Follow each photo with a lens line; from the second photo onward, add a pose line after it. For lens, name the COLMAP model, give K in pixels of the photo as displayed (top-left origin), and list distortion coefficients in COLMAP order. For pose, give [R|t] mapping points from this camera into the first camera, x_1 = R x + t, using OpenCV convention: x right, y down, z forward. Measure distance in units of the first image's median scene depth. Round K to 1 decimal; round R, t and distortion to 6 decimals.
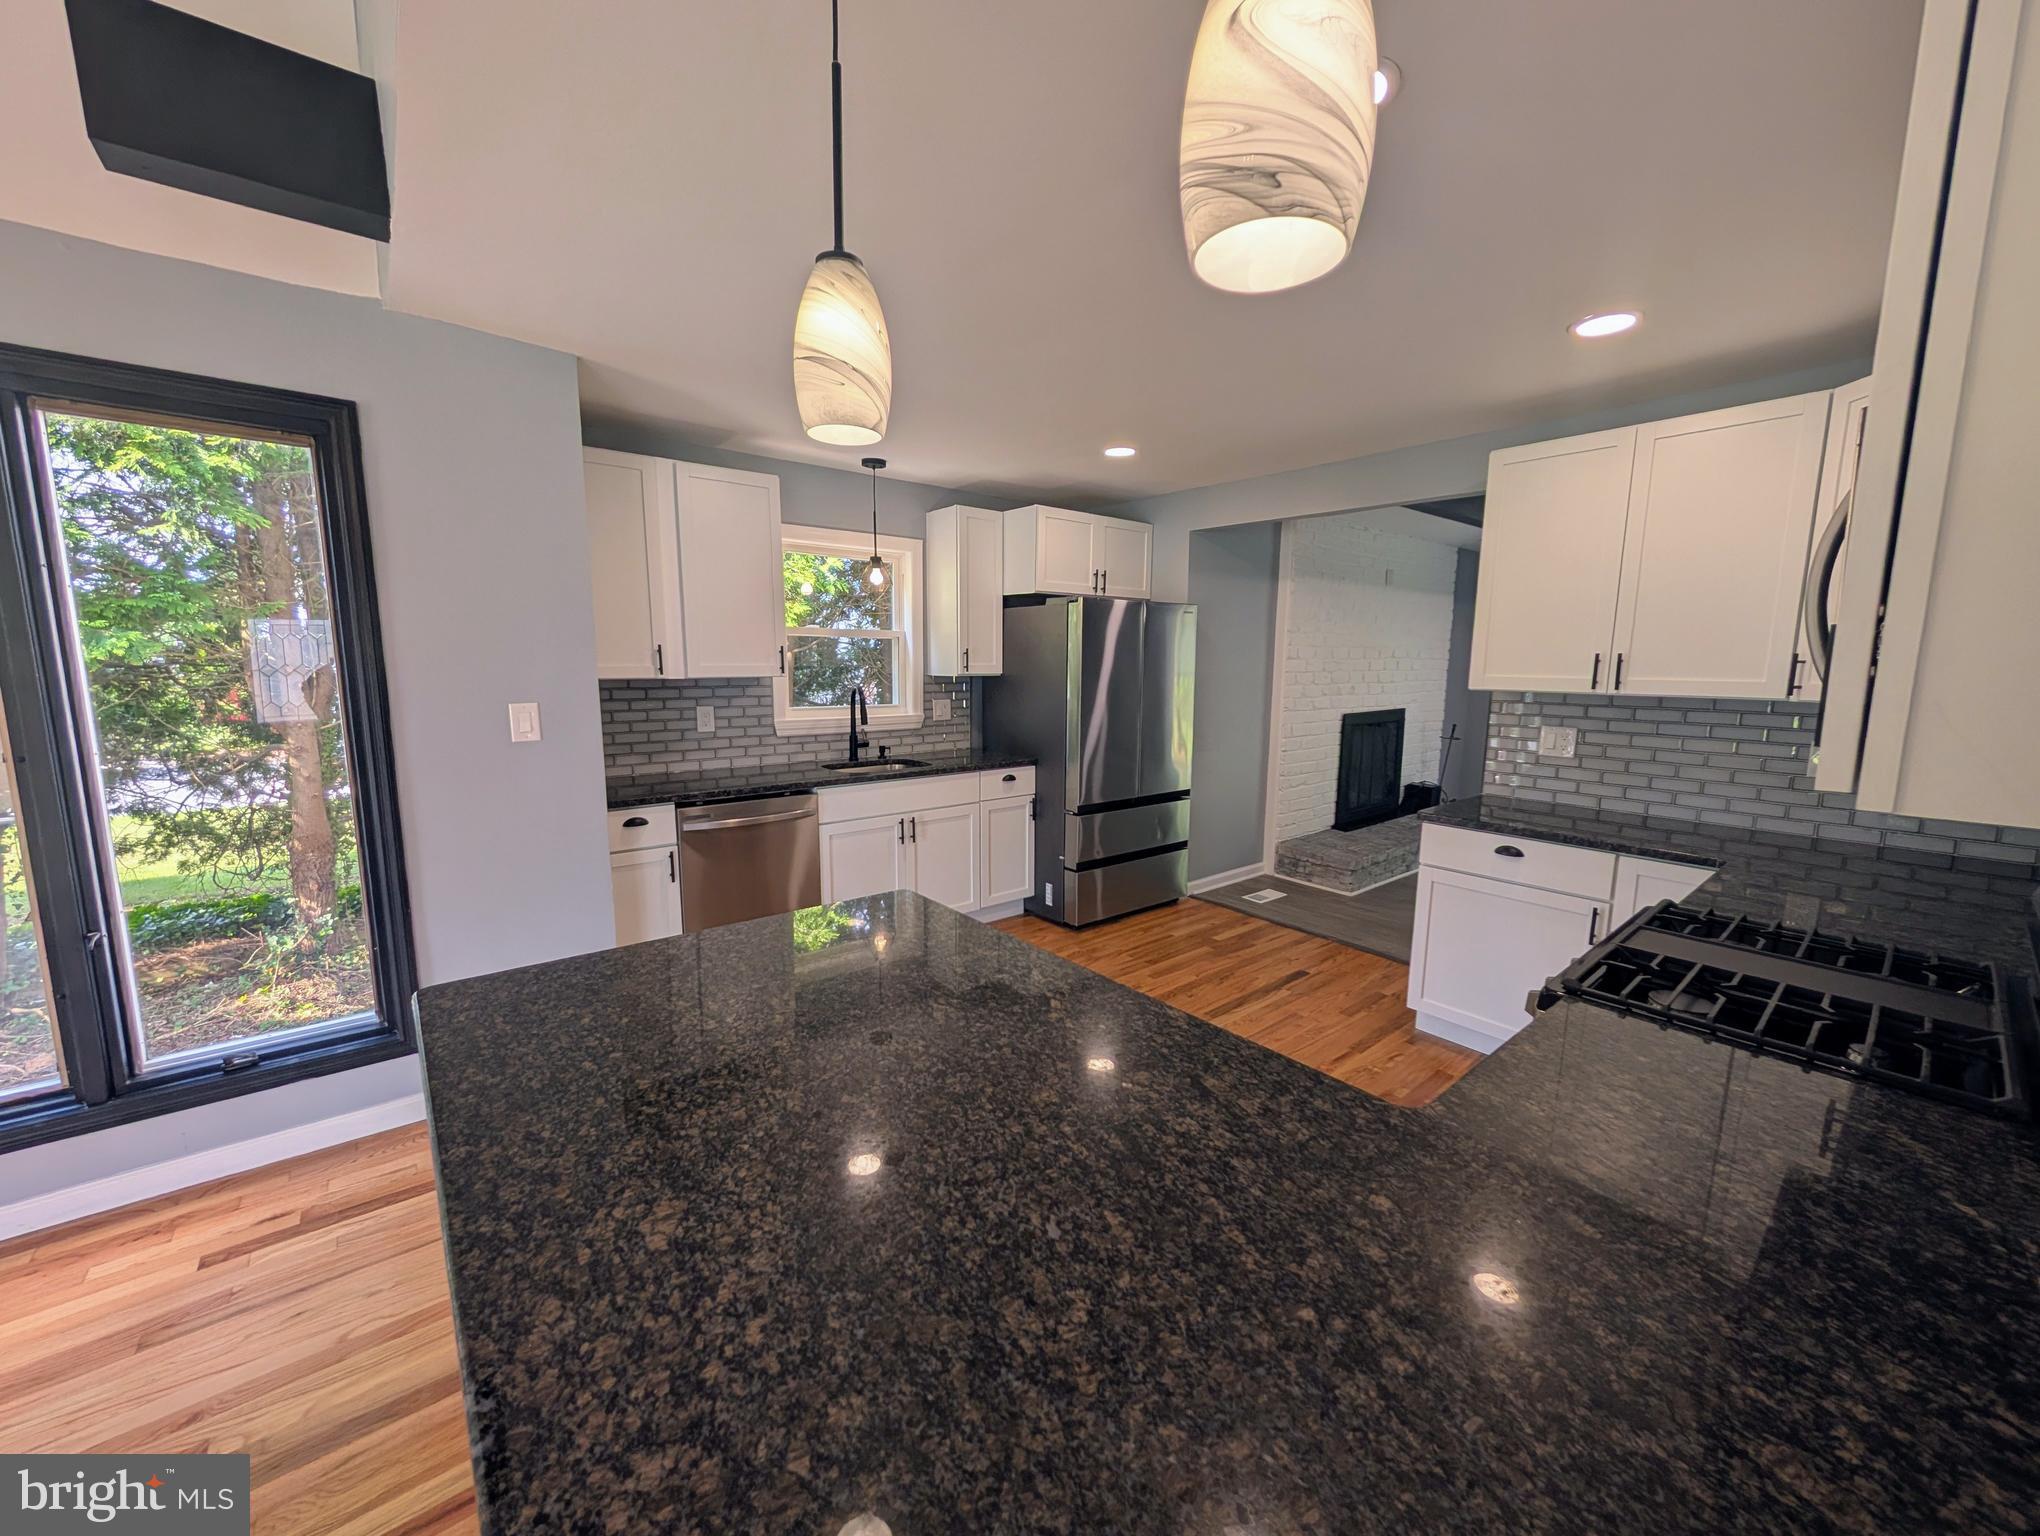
lens RADIAL K [[772.5, 0, 1011.9], [0, 772.5, 765.8], [0, 0, 1]] dist [-0.000202, -0.000172]
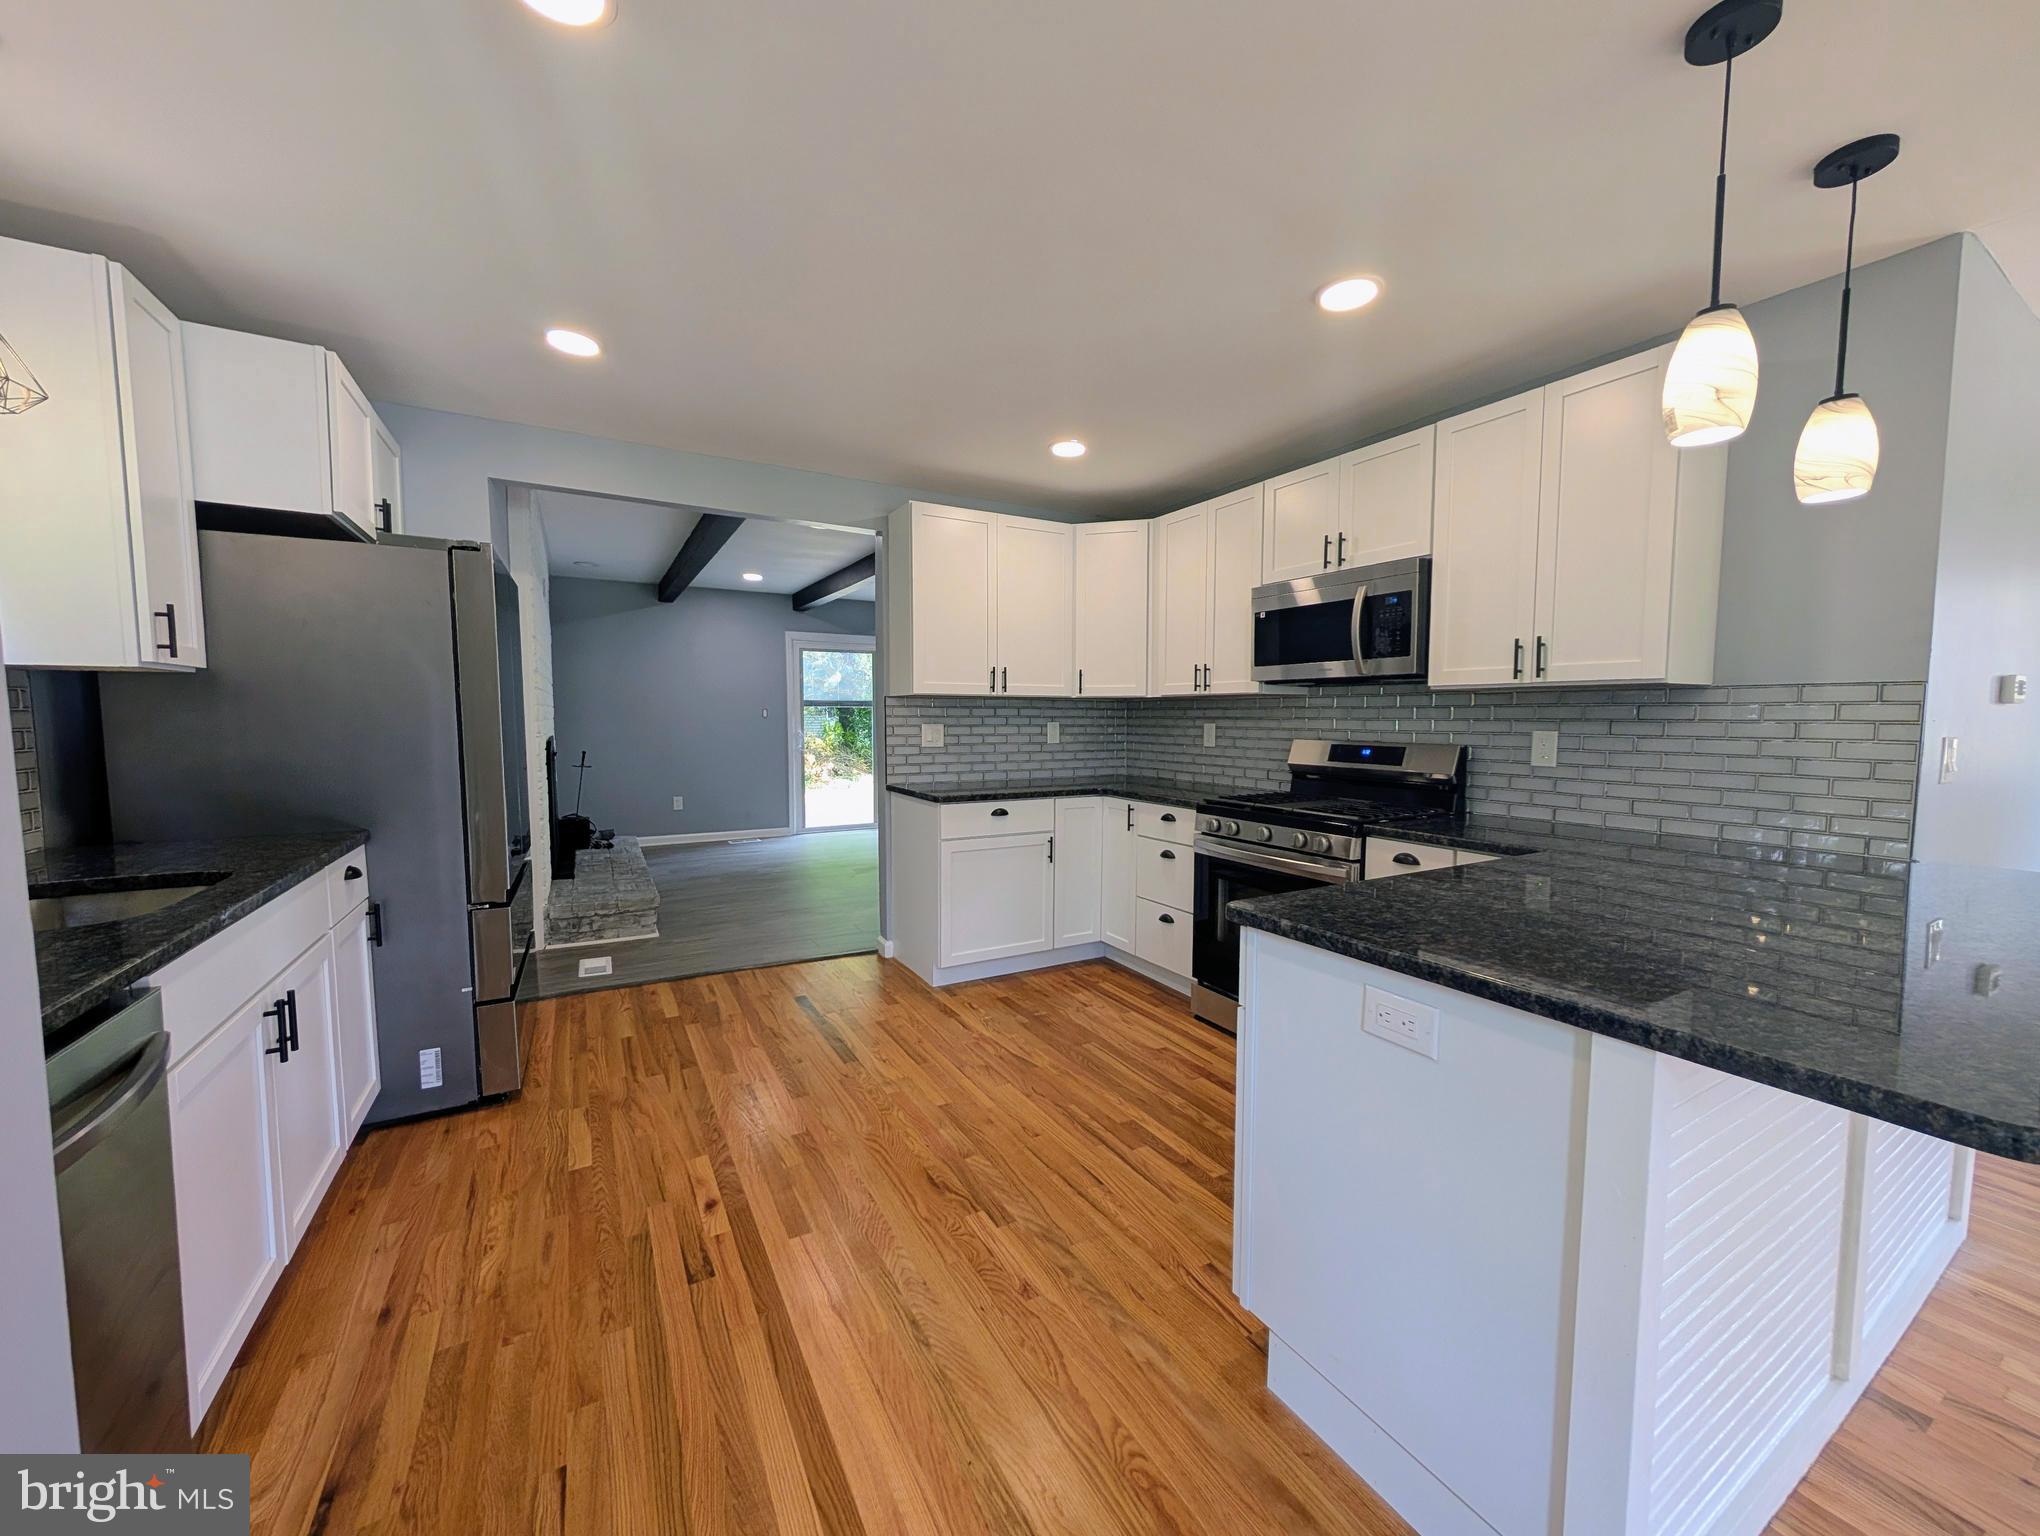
lens RADIAL K [[772.5, 0, 1022.8], [0, 772.5, 766.6], [0, 0, 1]] dist [-0.000202, -0.000172]
pose [[0.157338, -0.075657, 0.984642, -0.429456], [0.132007, 0.989724, 0.054954, -0.023213], [-0.978682, 0.121333, 0.165709, 0.485002]]
